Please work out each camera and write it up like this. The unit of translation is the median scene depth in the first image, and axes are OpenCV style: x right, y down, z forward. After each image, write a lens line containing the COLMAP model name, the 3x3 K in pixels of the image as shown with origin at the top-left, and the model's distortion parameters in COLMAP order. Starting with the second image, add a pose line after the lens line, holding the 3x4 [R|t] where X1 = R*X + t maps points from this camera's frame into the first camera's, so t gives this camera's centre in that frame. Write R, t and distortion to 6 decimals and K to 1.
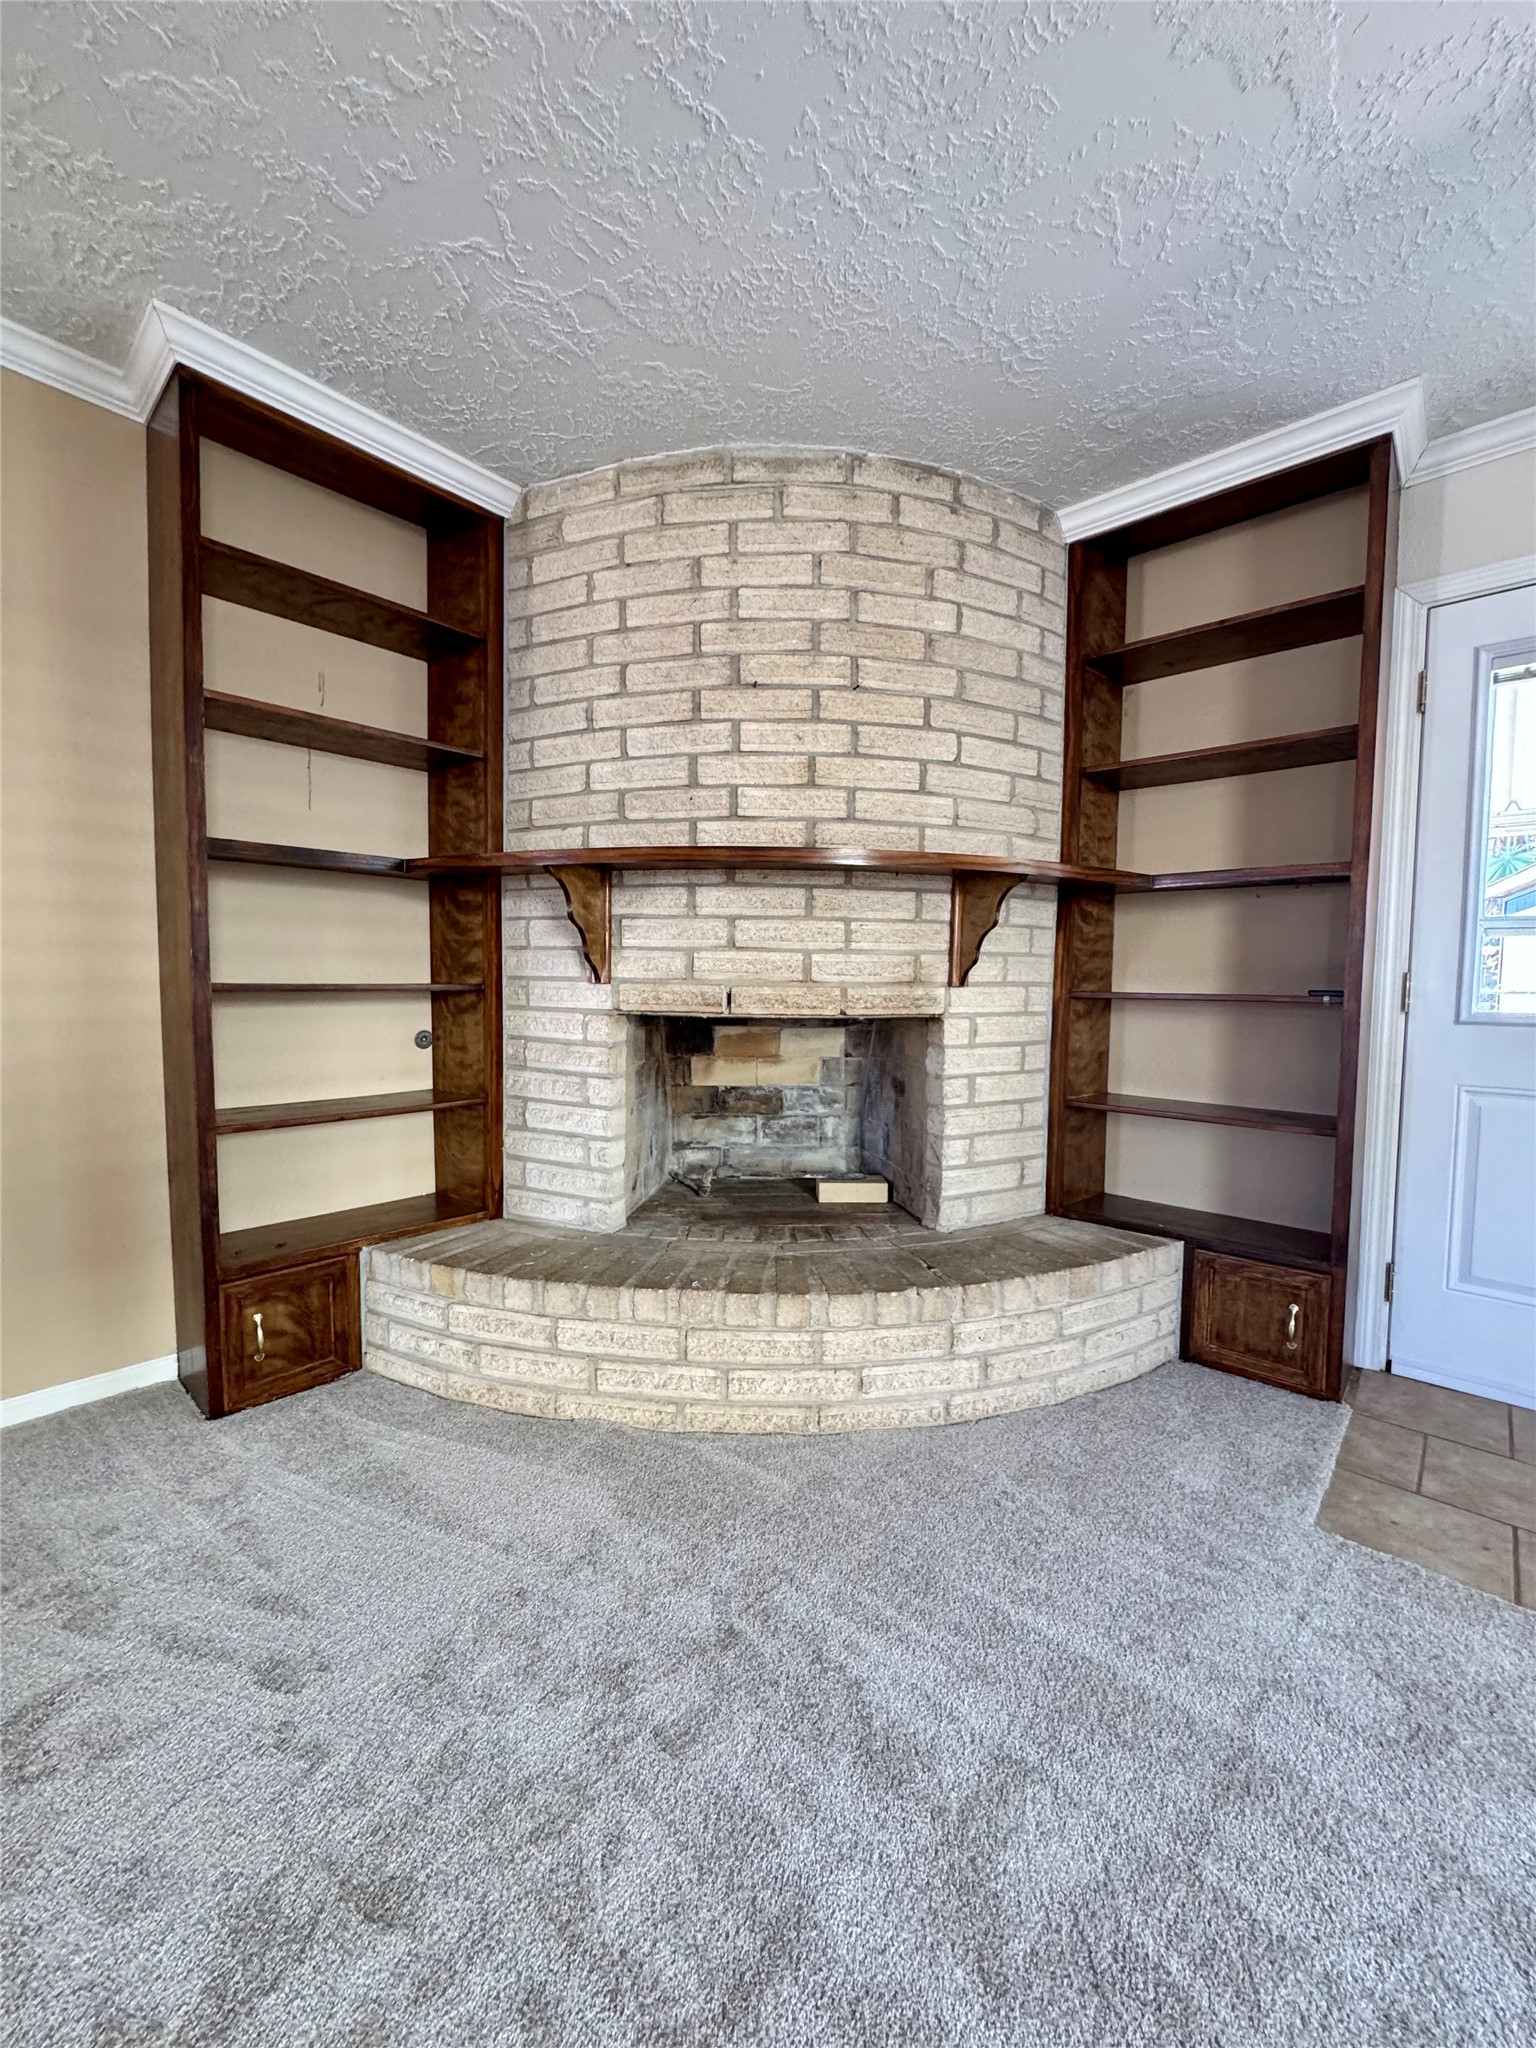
lens RADIAL K [[812.7, 0, 768.0], [0, 812.7, 1024.0], [0, 0, 1]] dist [-0.001298, -0.000224]
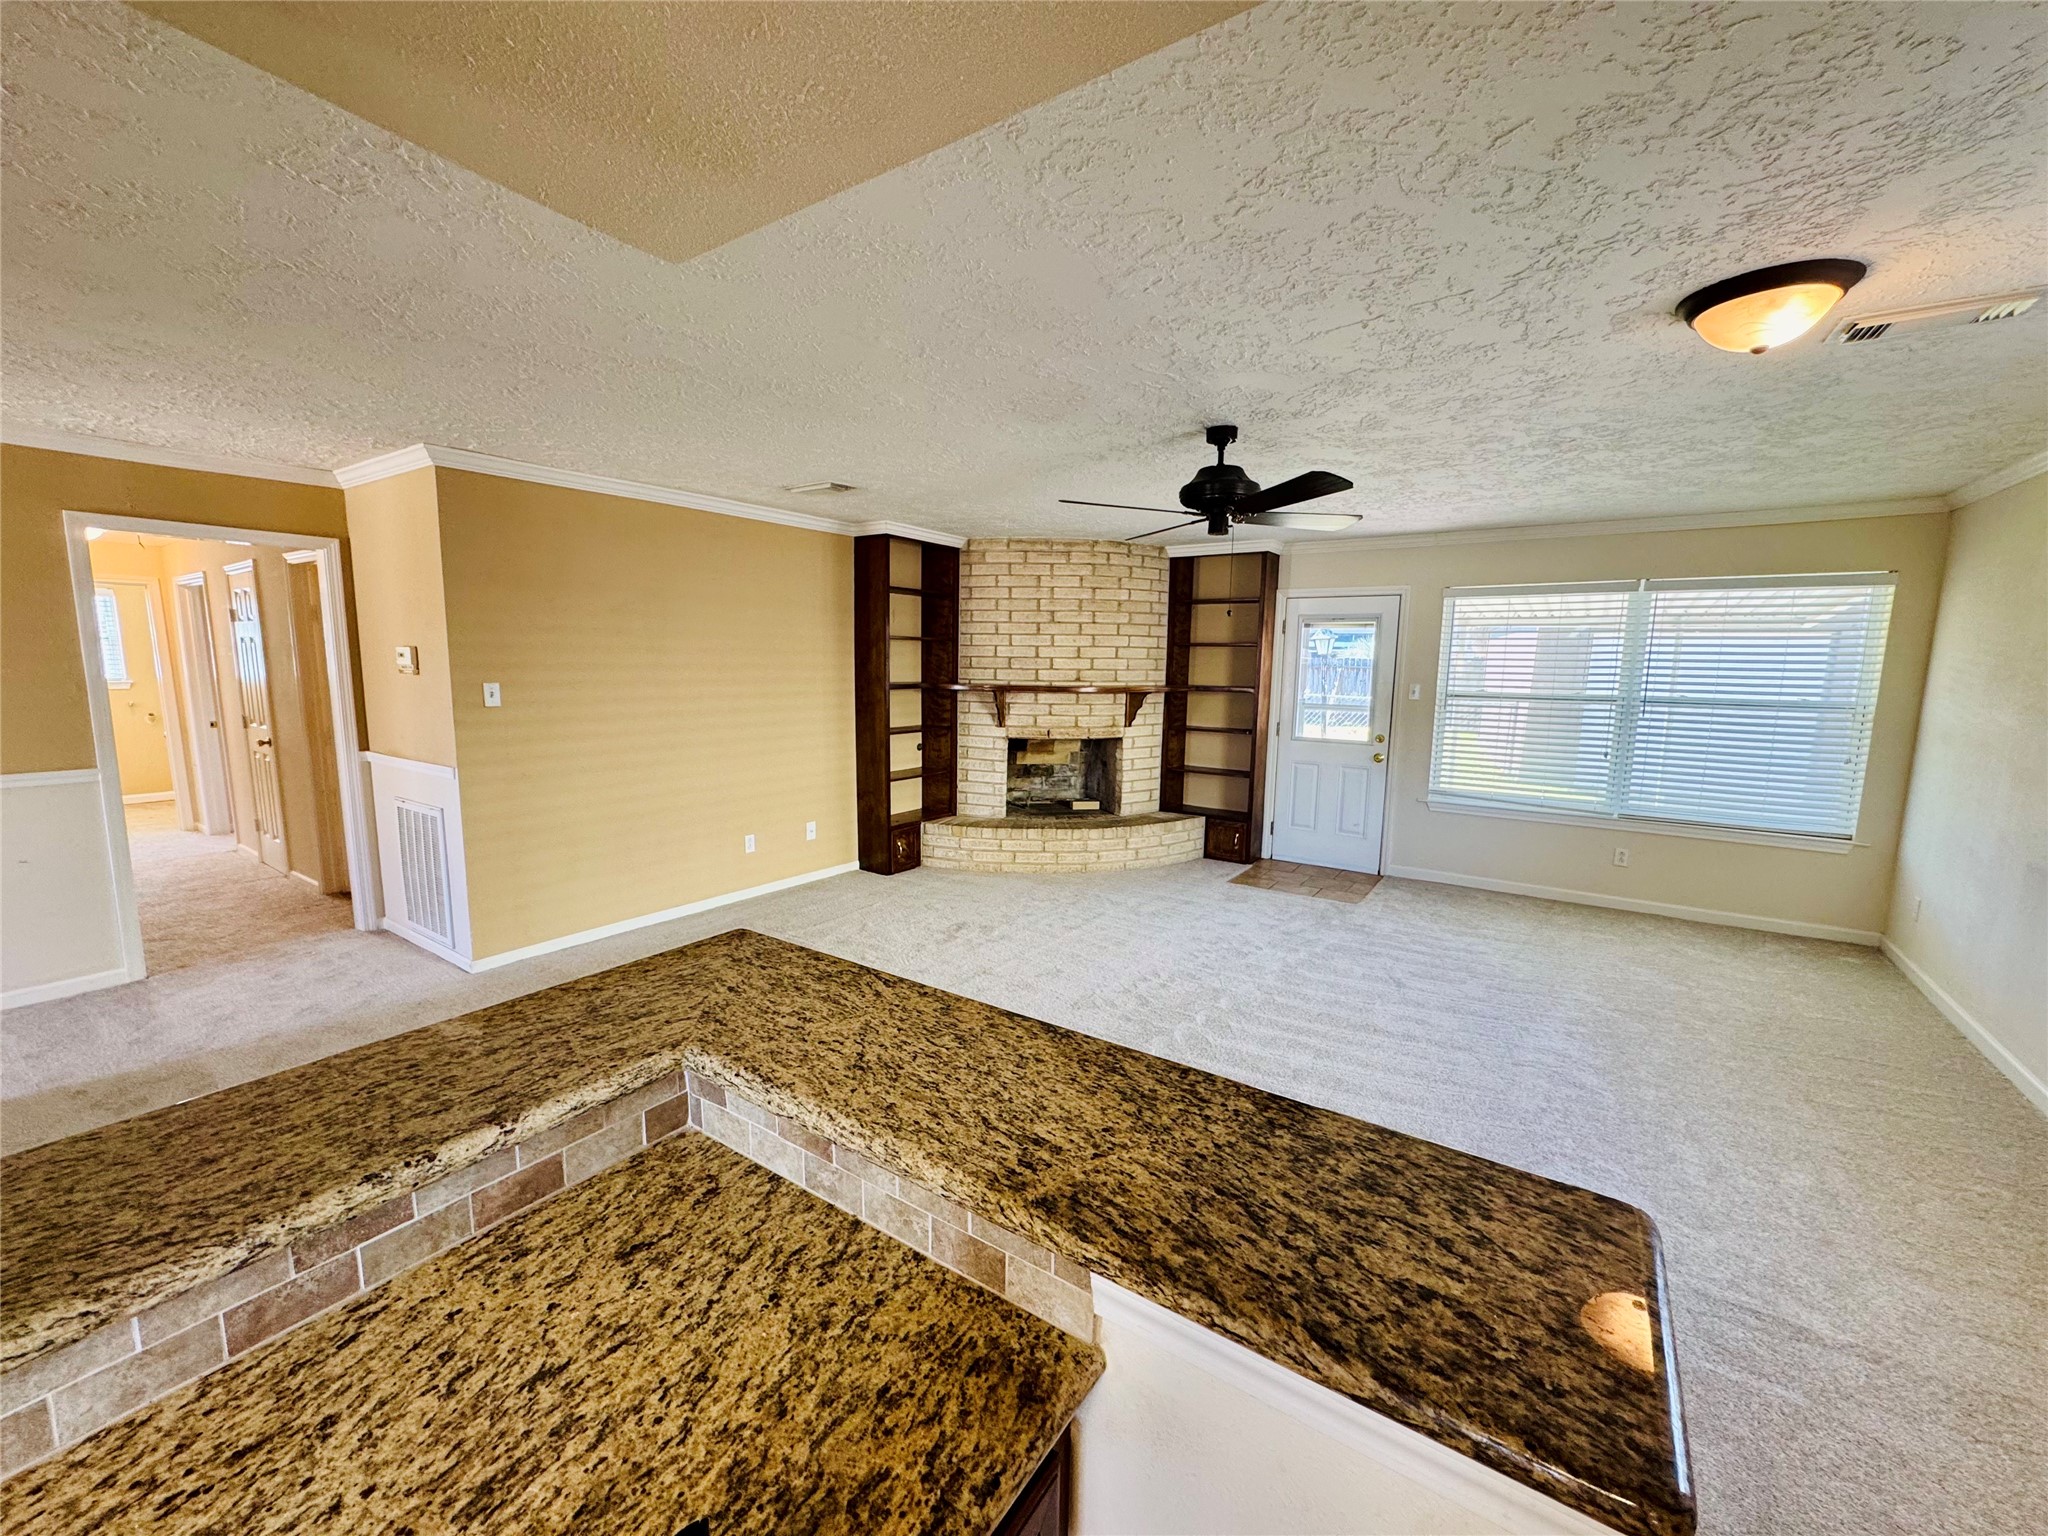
lens RADIAL K [[812.7, 0, 1024.0], [0, 812.7, 768.0], [0, 0, 1]] dist [-0.001298, -0.000224]
pose [[0.992383, -0.012756, 0.122527, -0.465494], [0.002883, 0.996757, 0.080416, -0.132254], [-0.123155, -0.079450, 0.989202, -1.726812]]
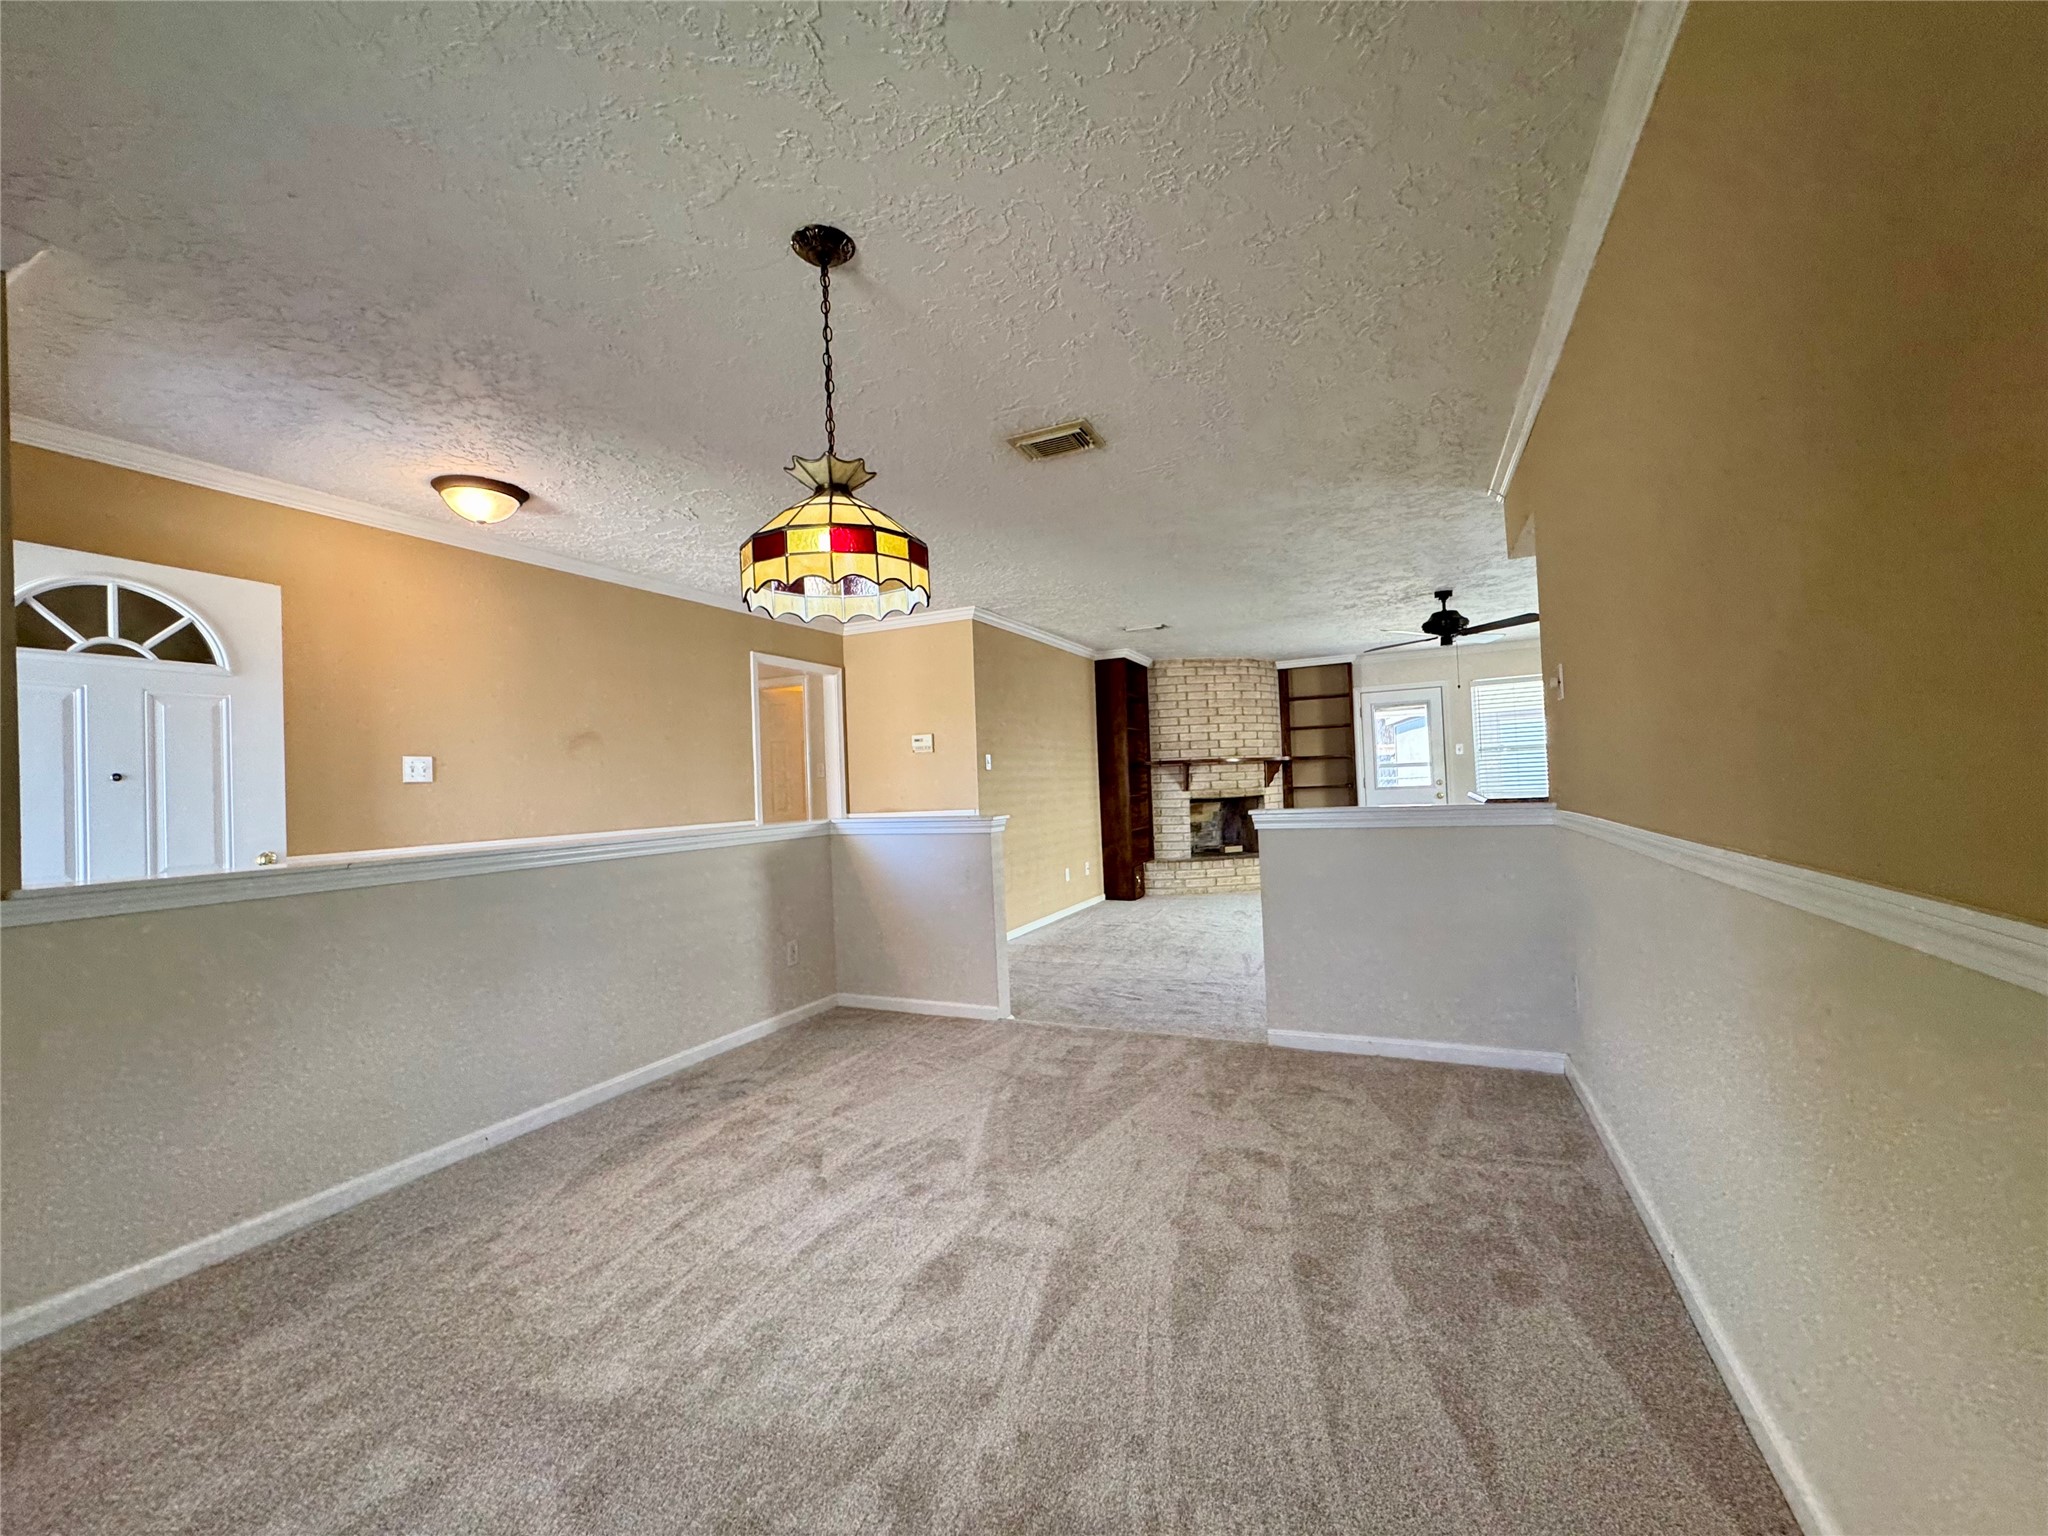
lens RADIAL K [[812.7, 0, 1024.0], [0, 812.7, 768.0], [0, 0, 1]] dist [-0.001298, -0.000224]
pose [[0.956205, -0.045035, 0.289213, -2.019541], [0.069020, 0.994921, -0.073272, 0.067828], [-0.284444, 0.090025, 0.954456, -2.407381]]
